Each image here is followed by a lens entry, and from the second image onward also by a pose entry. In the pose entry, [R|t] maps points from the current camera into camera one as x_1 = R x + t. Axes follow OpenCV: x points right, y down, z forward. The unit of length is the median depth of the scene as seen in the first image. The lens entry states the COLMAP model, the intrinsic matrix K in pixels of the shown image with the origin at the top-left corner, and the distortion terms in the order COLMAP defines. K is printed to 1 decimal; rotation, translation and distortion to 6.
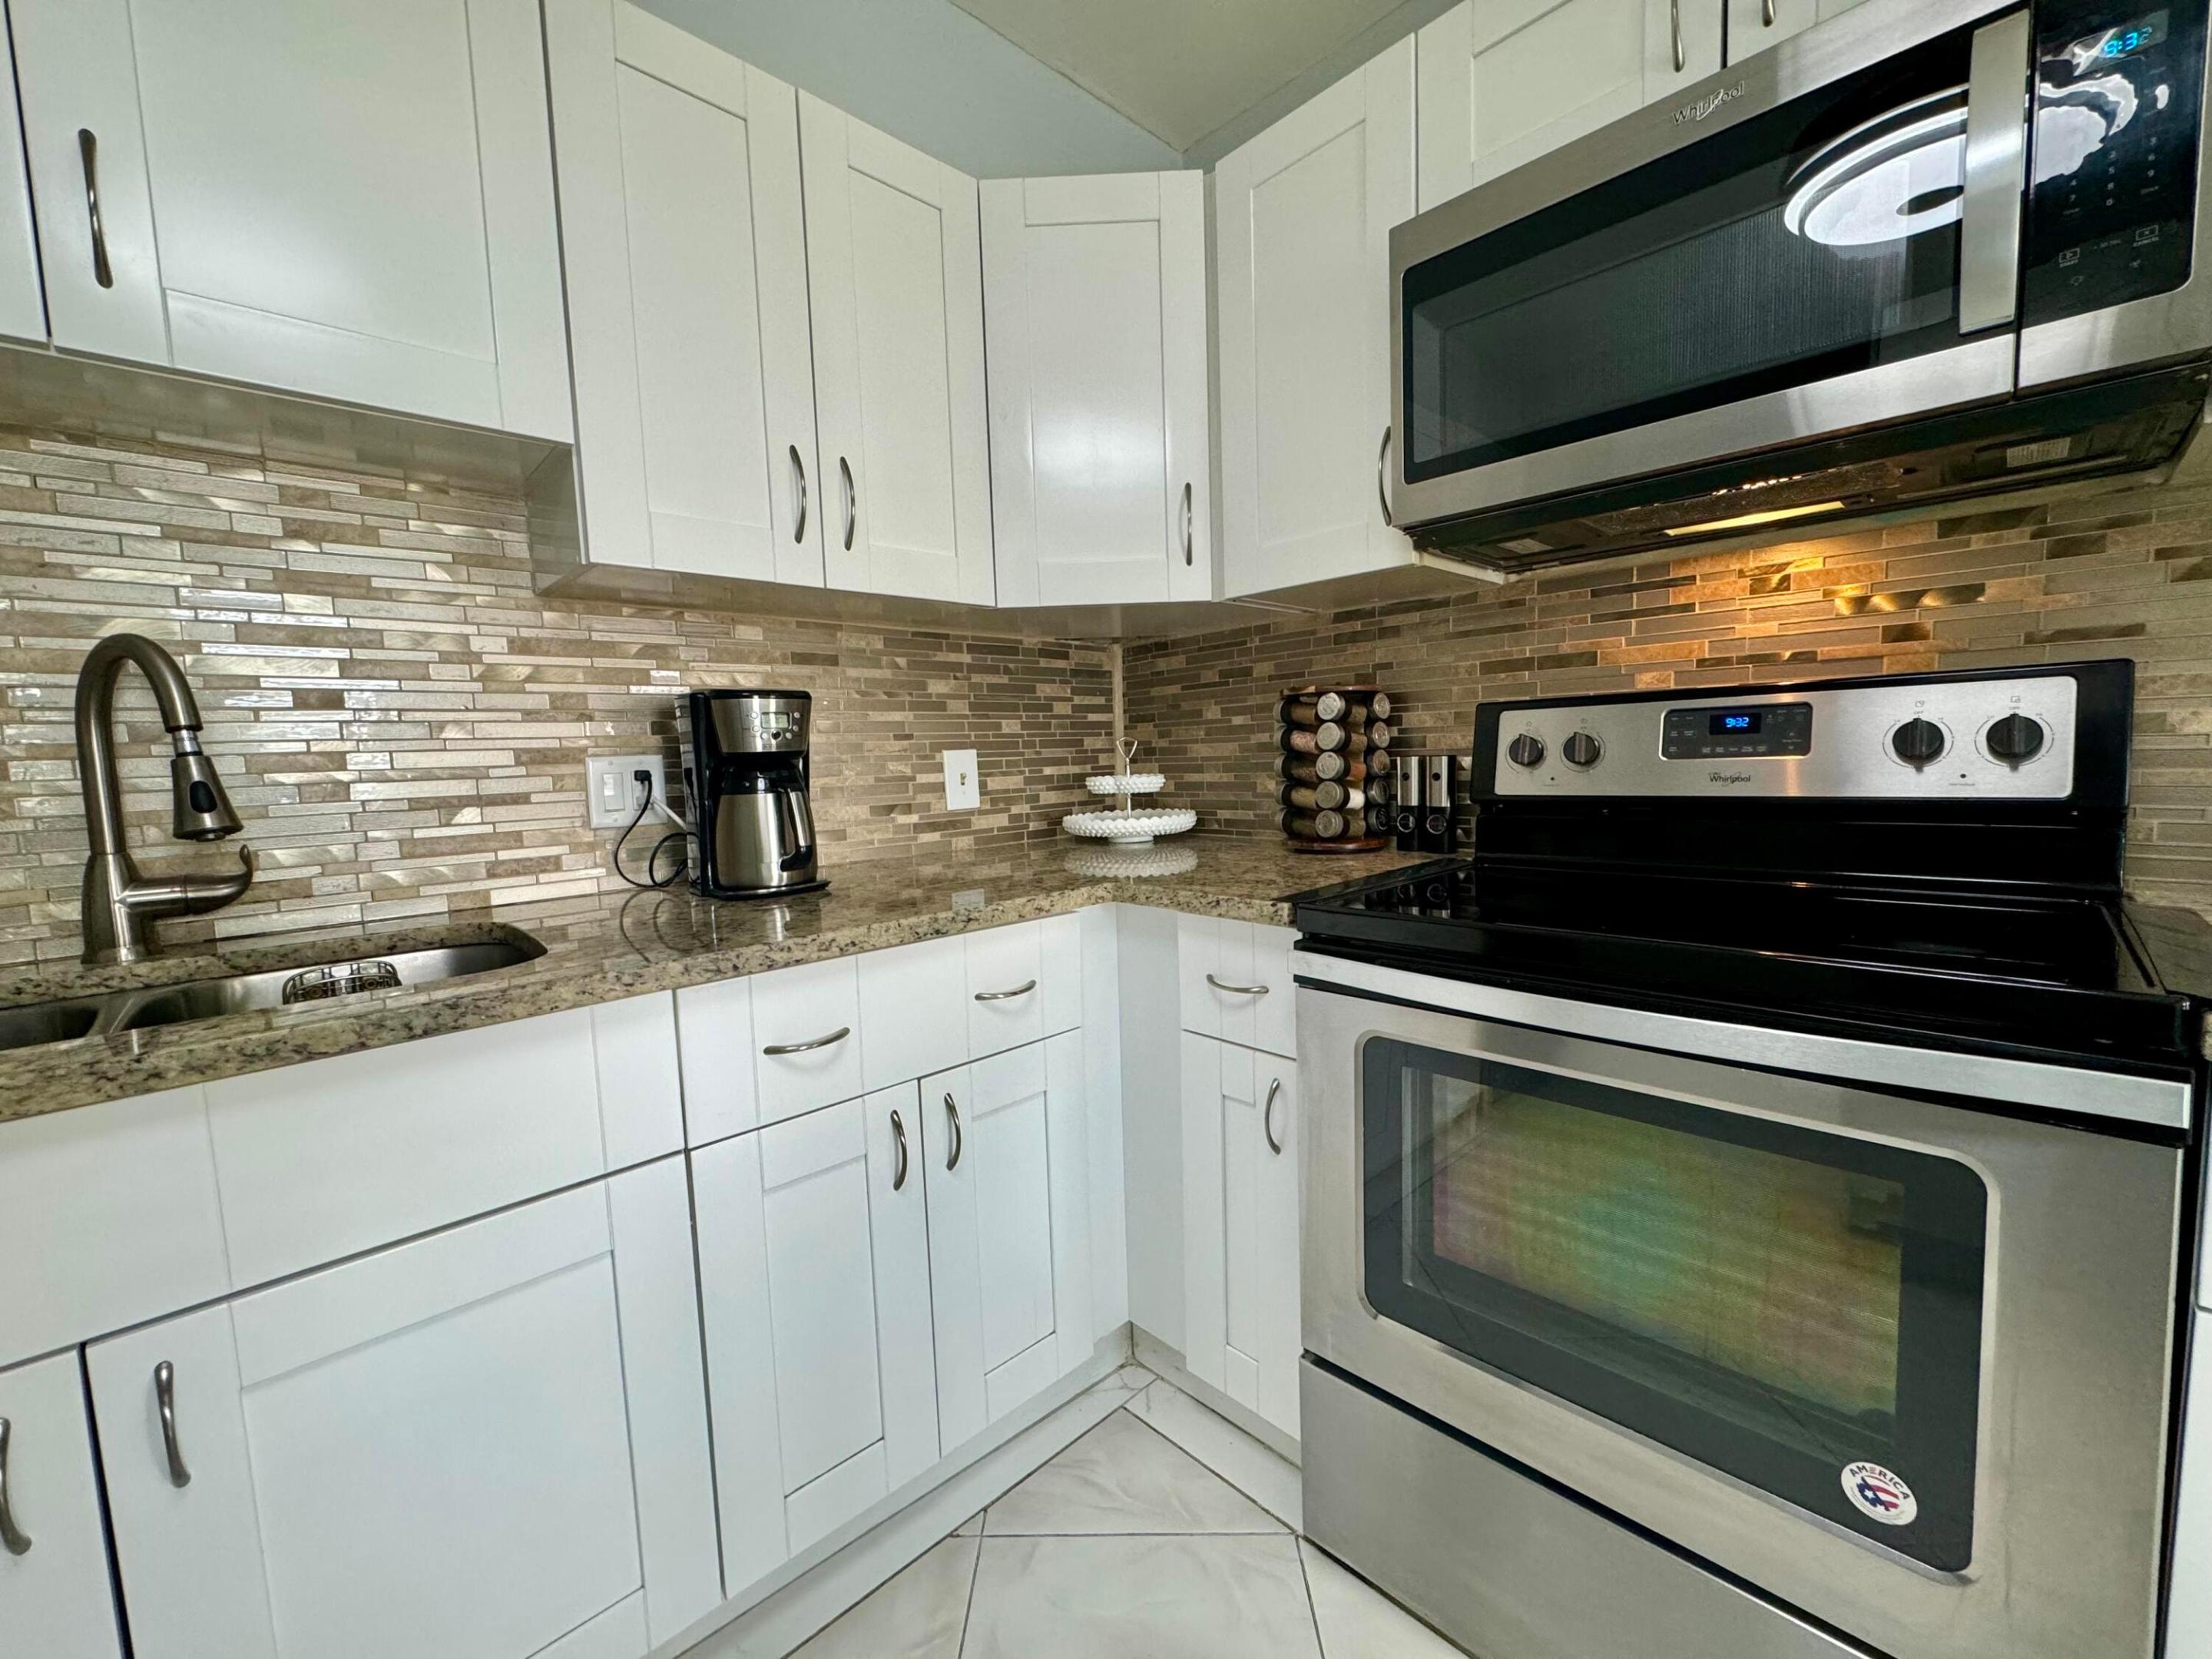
lens RADIAL K [[880.4, 0, 1104.5], [0, 880.4, 828.0], [0, 0, 1]] dist [-0.001707, -0.000301]
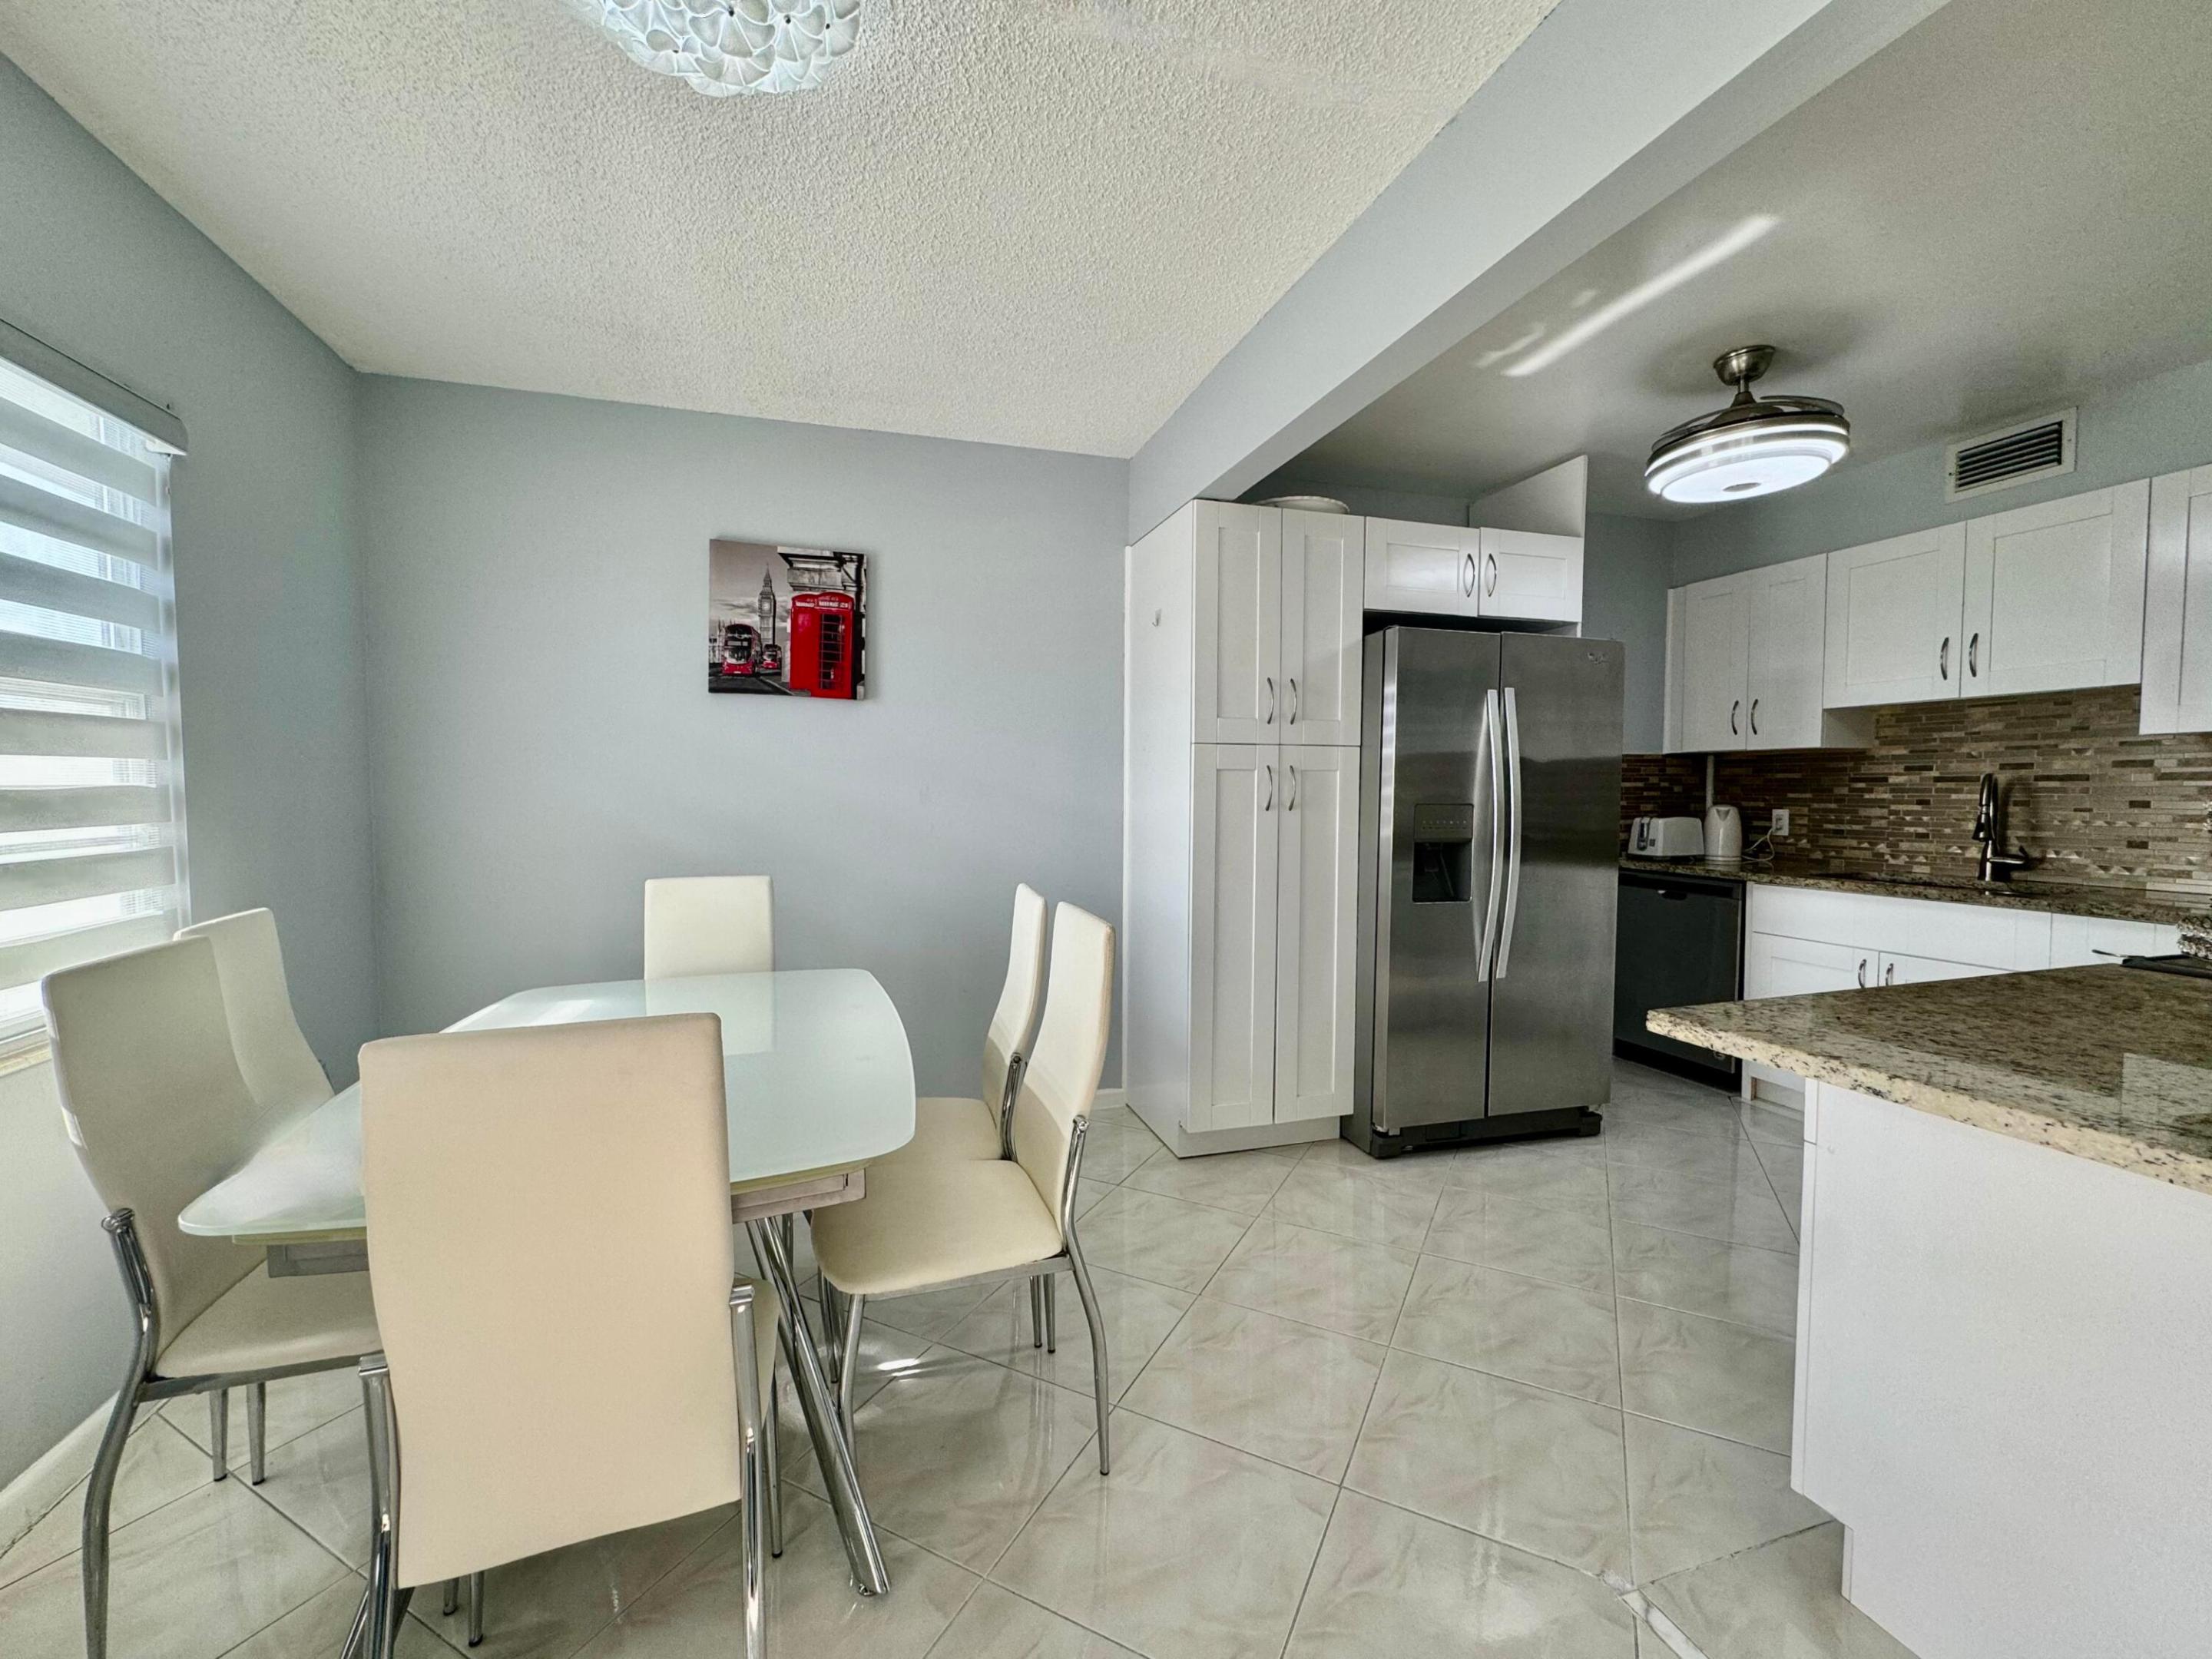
lens RADIAL K [[916.2, 0, 1106.0], [0, 916.2, 829.5], [0, 0, 1]] dist [-0.001204, -0.000032]
pose [[-0.445538, 0.073143, -0.892270, 2.354461], [-0.060415, 0.991929, 0.111480, -0.146202], [0.893222, 0.103575, -0.437523, -0.260375]]
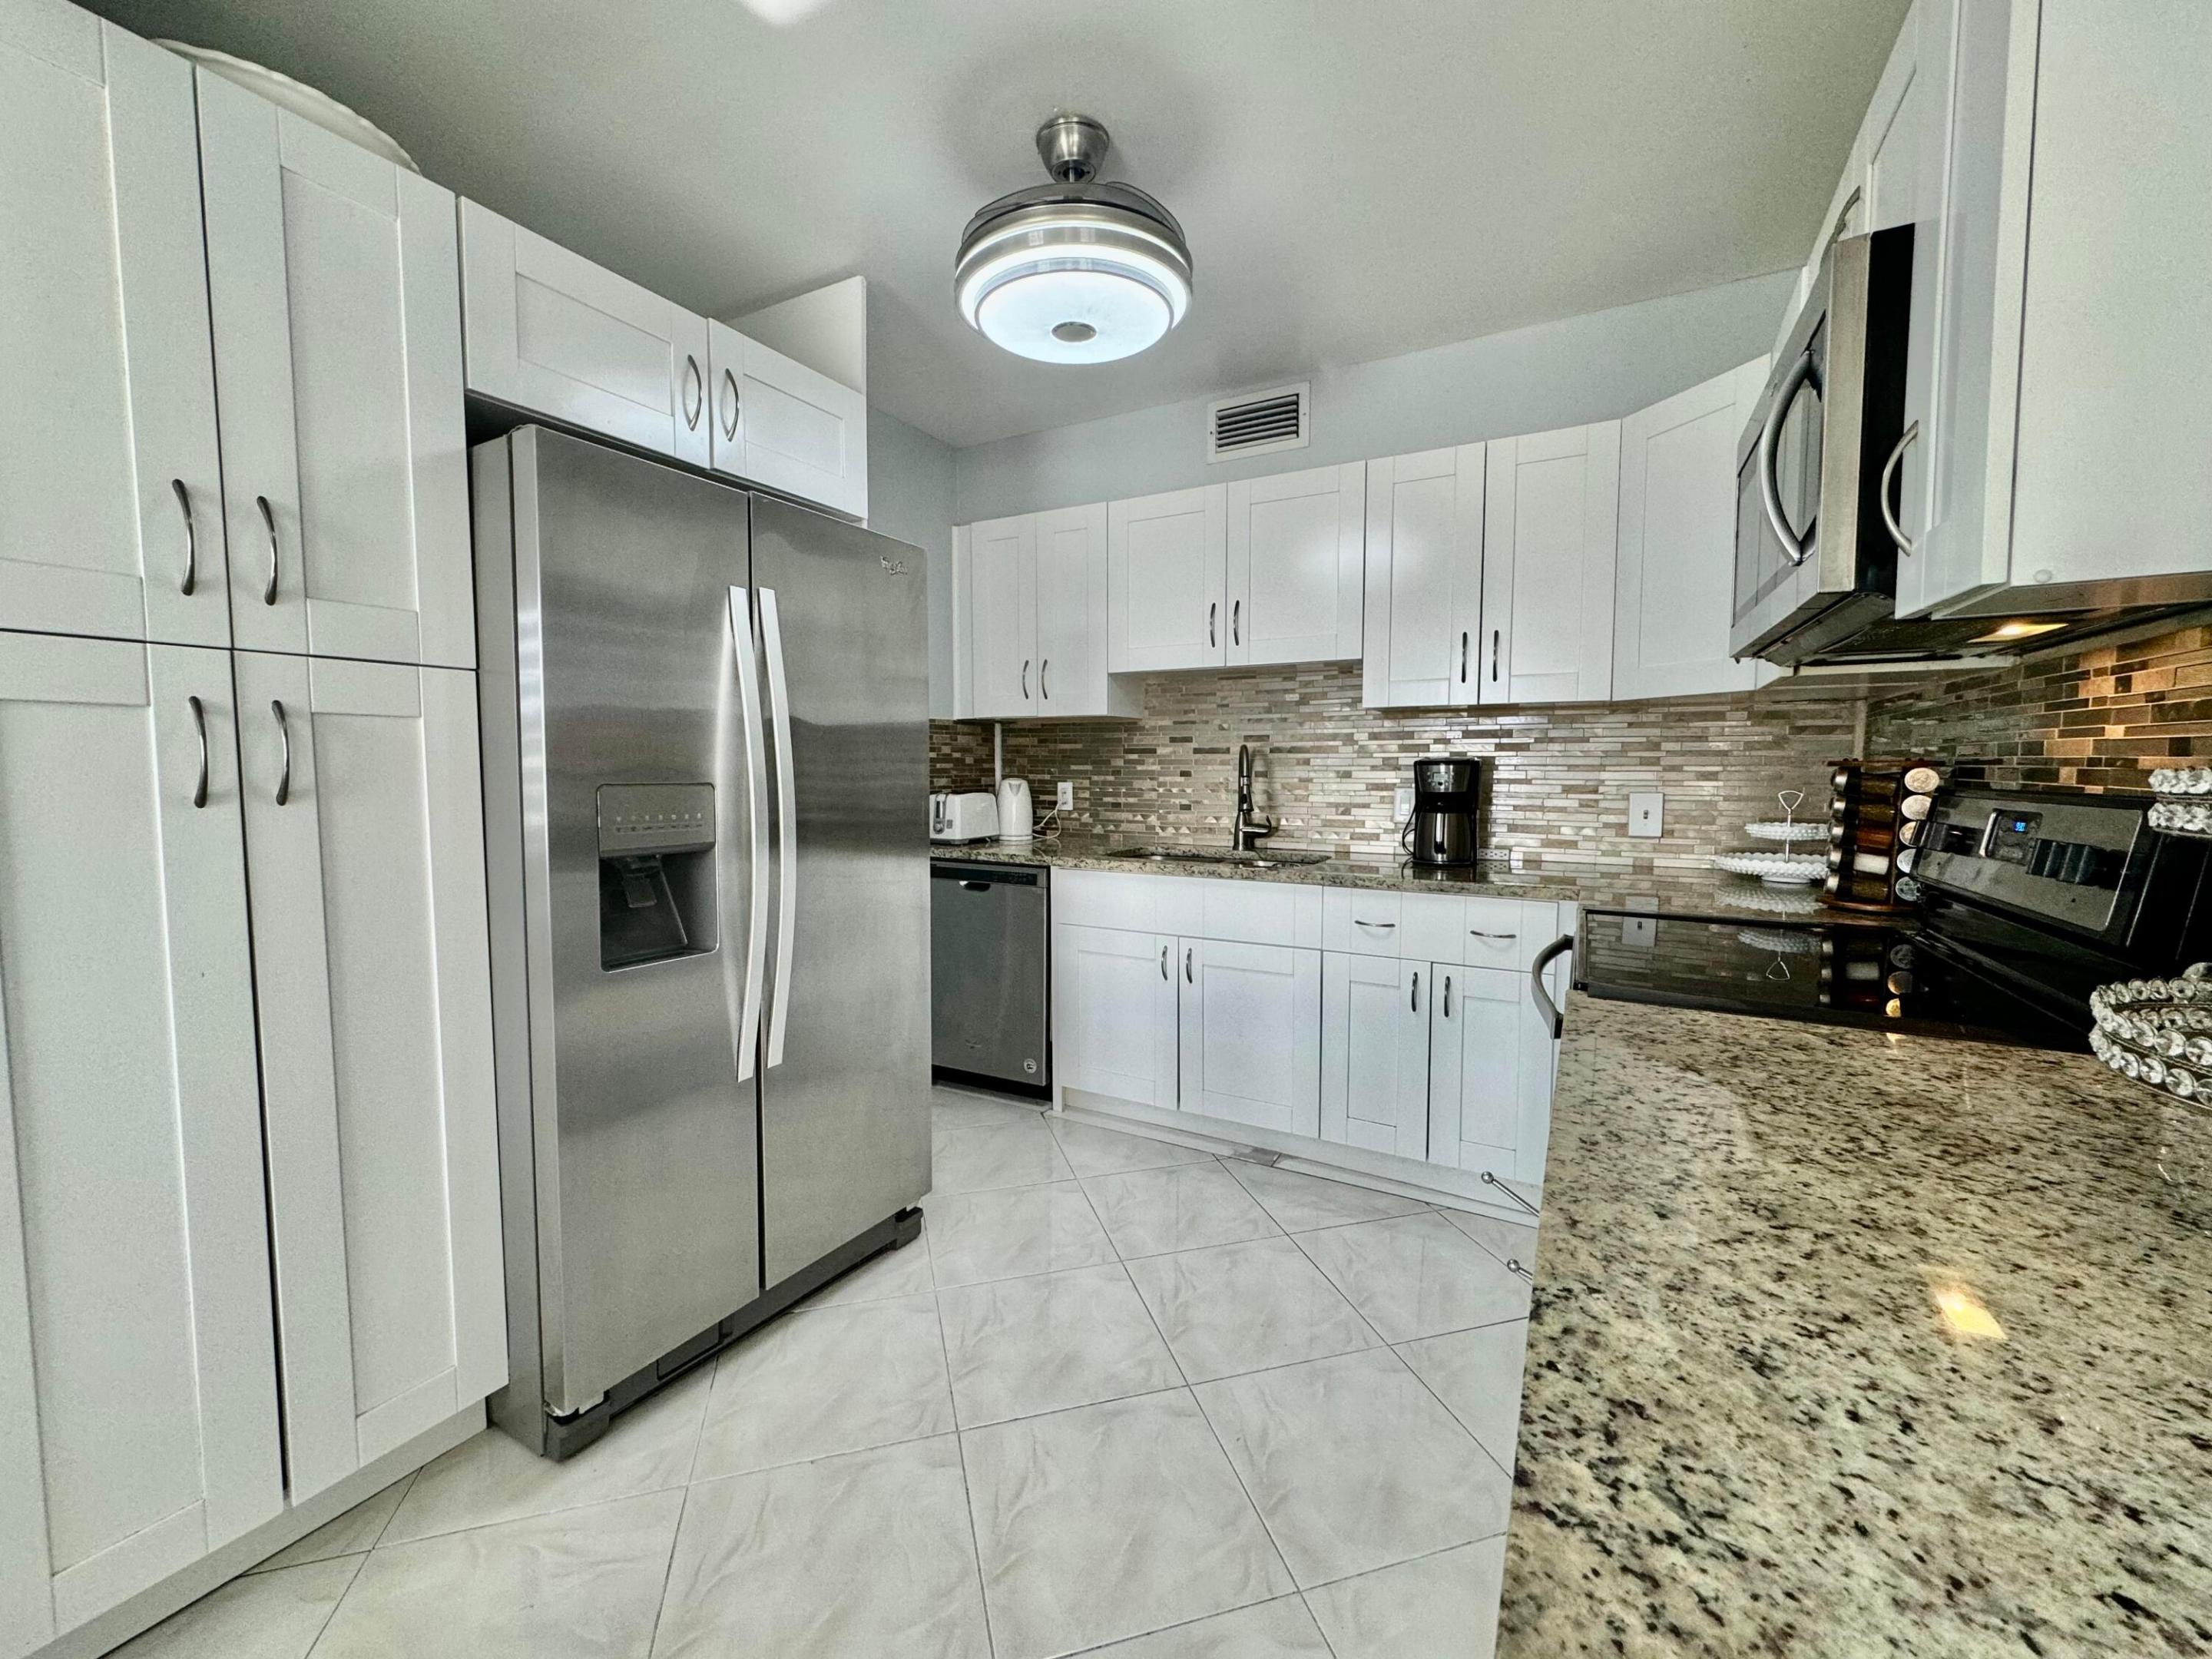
lens RADIAL K [[880.1, 0, 1106.0], [0, 880.1, 829.5], [0, 0, 1]] dist [-0.005442, -0.000187]
pose [[0.291994, 0.105147, -0.950623, 1.296778], [-0.090781, 0.992498, 0.081895, -0.099222], [0.952102, 0.062386, 0.299349, -0.285102]]
